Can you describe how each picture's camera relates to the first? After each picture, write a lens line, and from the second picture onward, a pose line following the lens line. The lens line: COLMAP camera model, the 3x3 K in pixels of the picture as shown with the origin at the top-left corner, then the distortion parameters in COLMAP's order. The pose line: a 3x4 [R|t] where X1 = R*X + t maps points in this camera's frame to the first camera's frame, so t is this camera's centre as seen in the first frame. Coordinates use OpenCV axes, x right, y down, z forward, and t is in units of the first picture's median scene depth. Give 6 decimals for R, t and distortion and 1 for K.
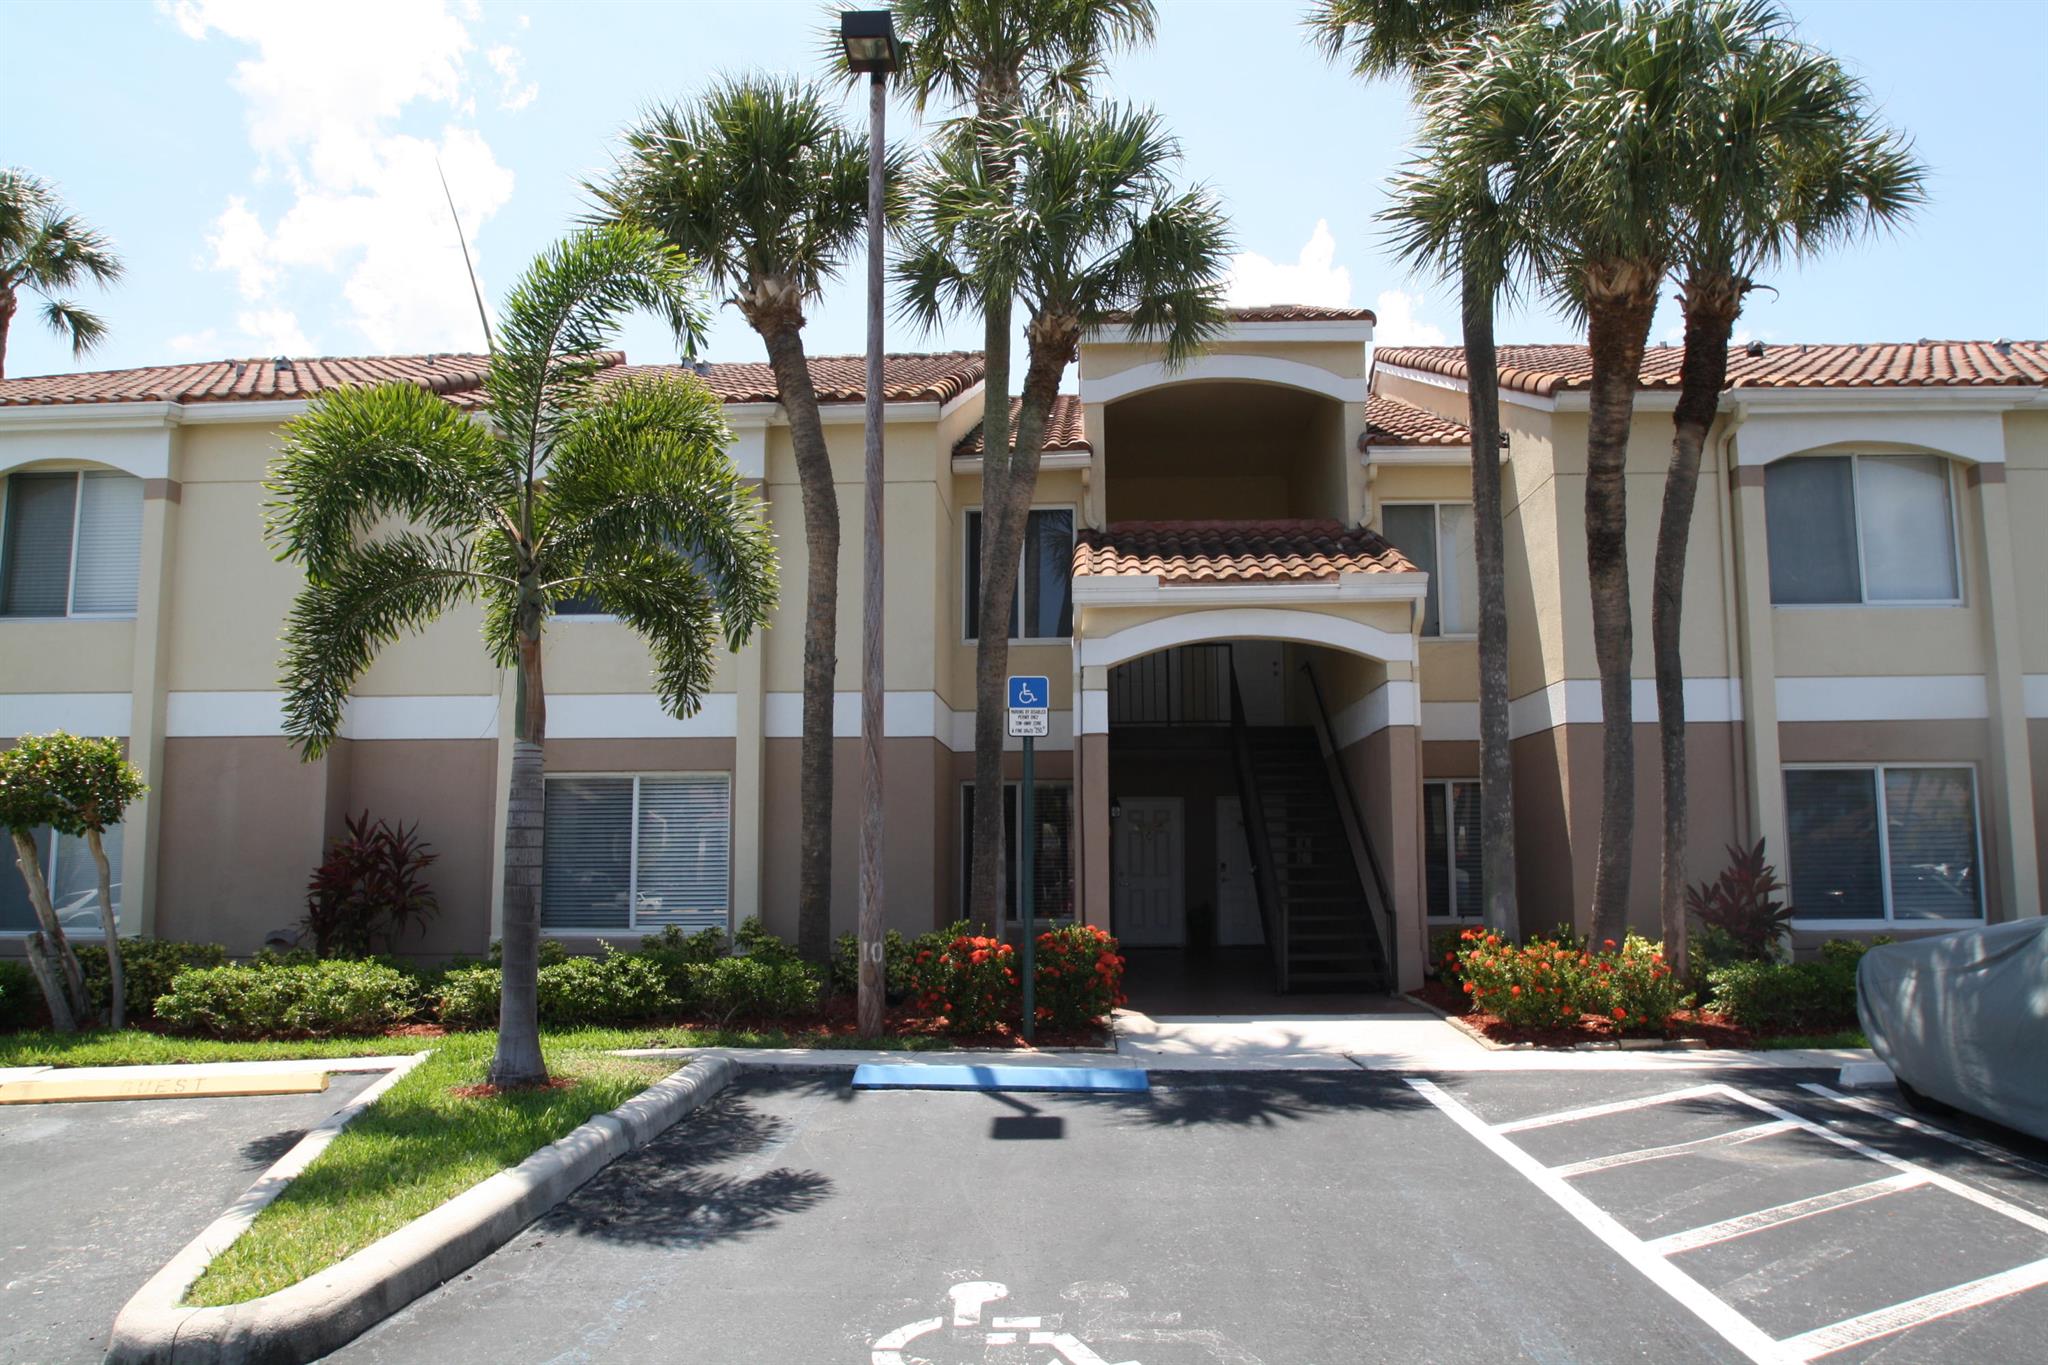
lens RADIAL K [[1440.1, 0, 1029.6], [0, 1440.1, 689.6], [0, 0, 1]] dist [-0.040387, -0.001105]
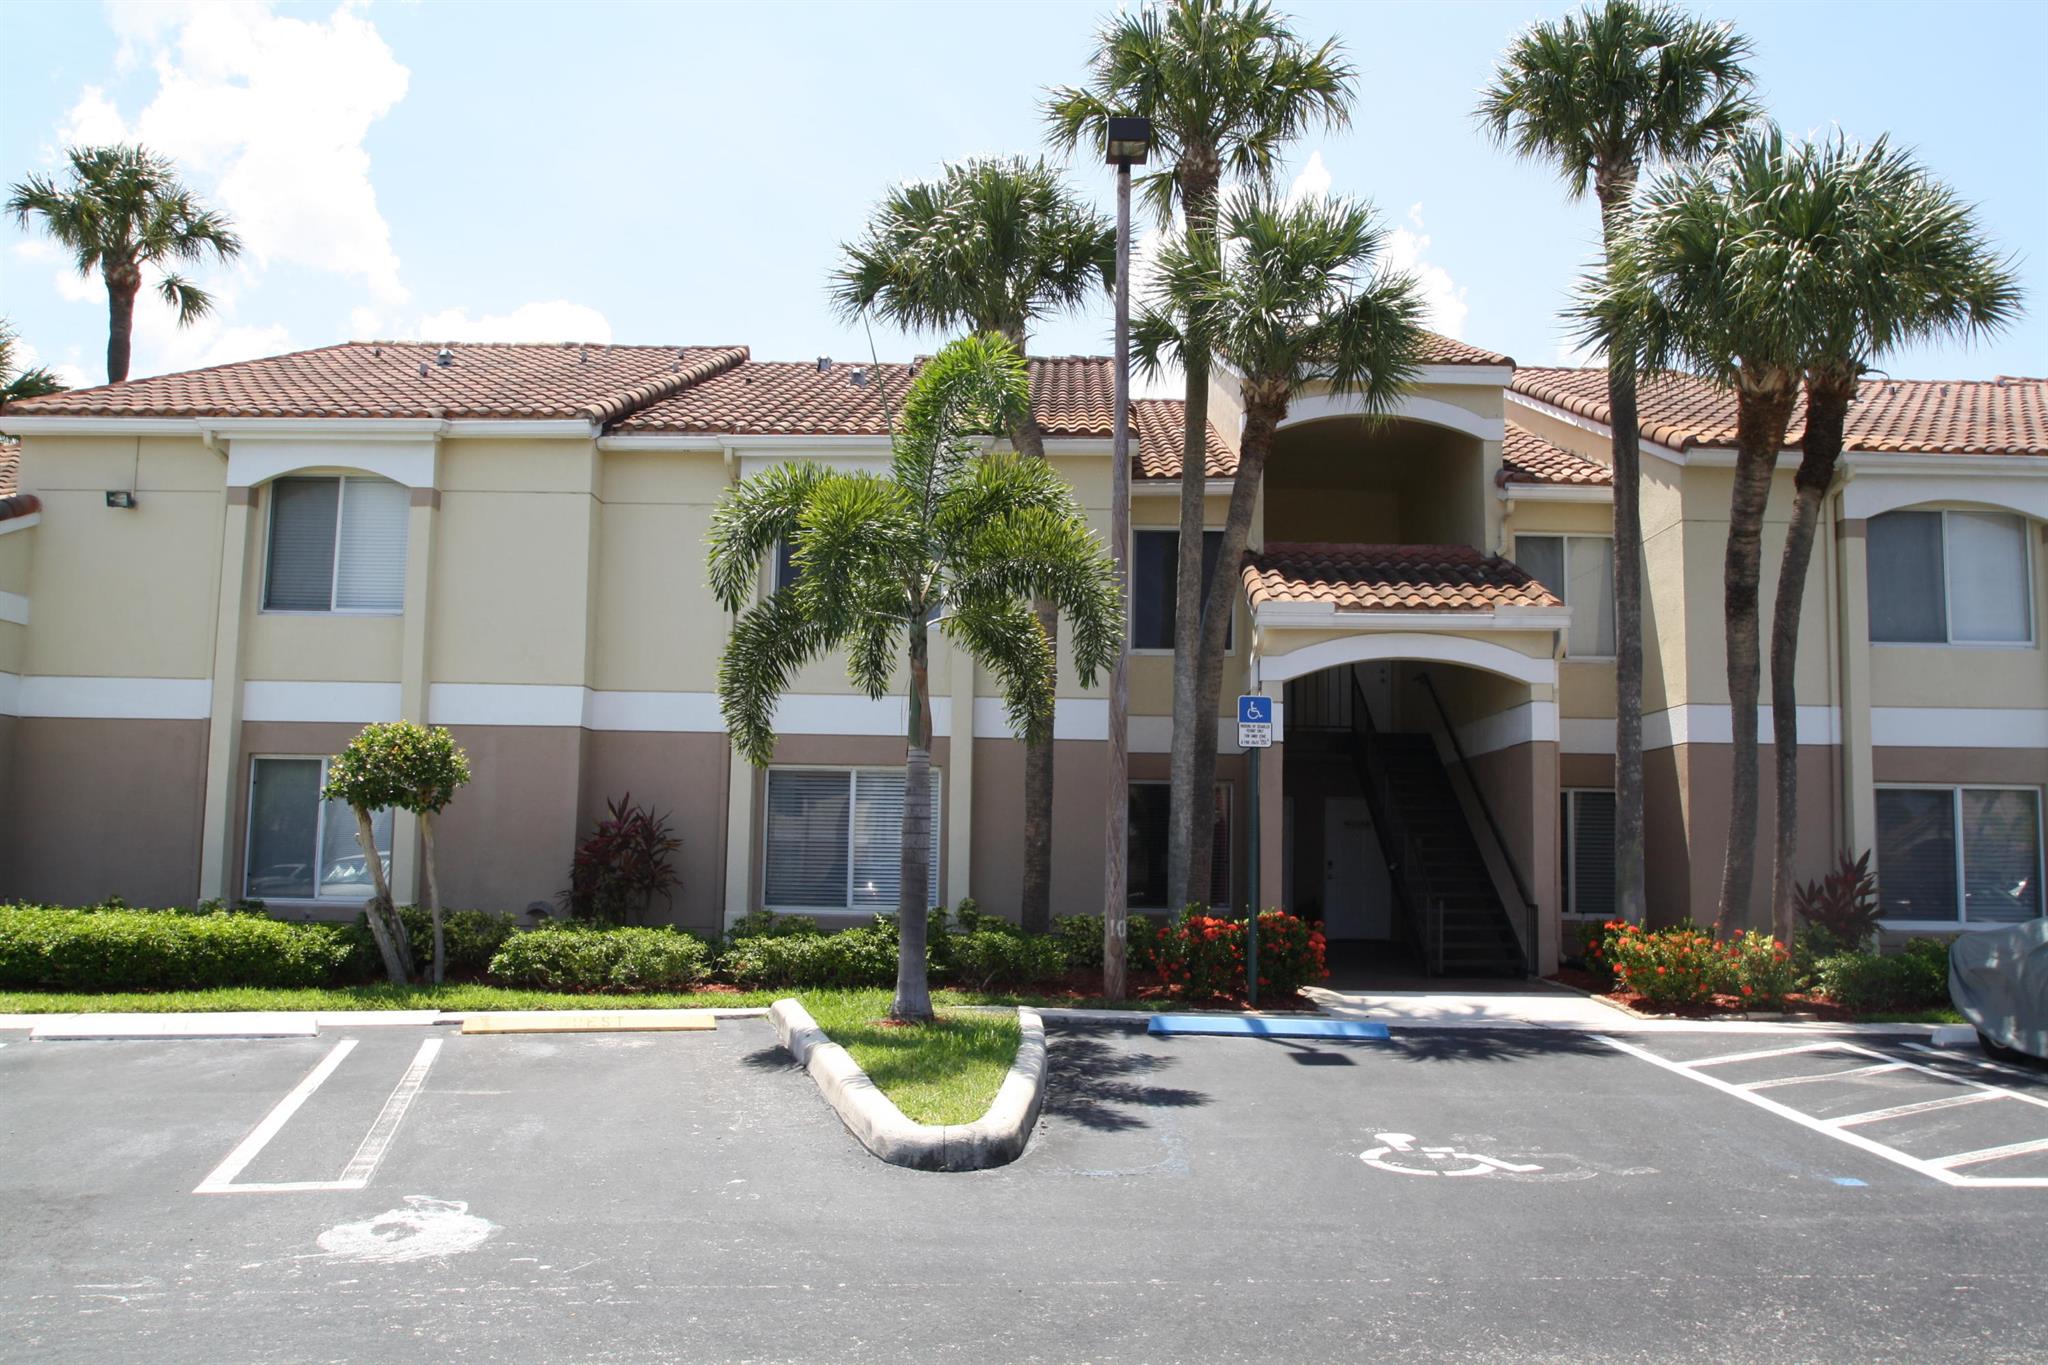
lens RADIAL K [[1622.3, 0, 1018.9], [0, 1622.3, 687.2], [0, 0, 1]] dist [-0.053234, 0.001296]
pose [[0.999398, 0.025797, 0.023184, -0.196425], [-0.026106, 0.999573, 0.013114, -0.024977], [-0.022836, -0.013711, 0.999645, -0.273433]]
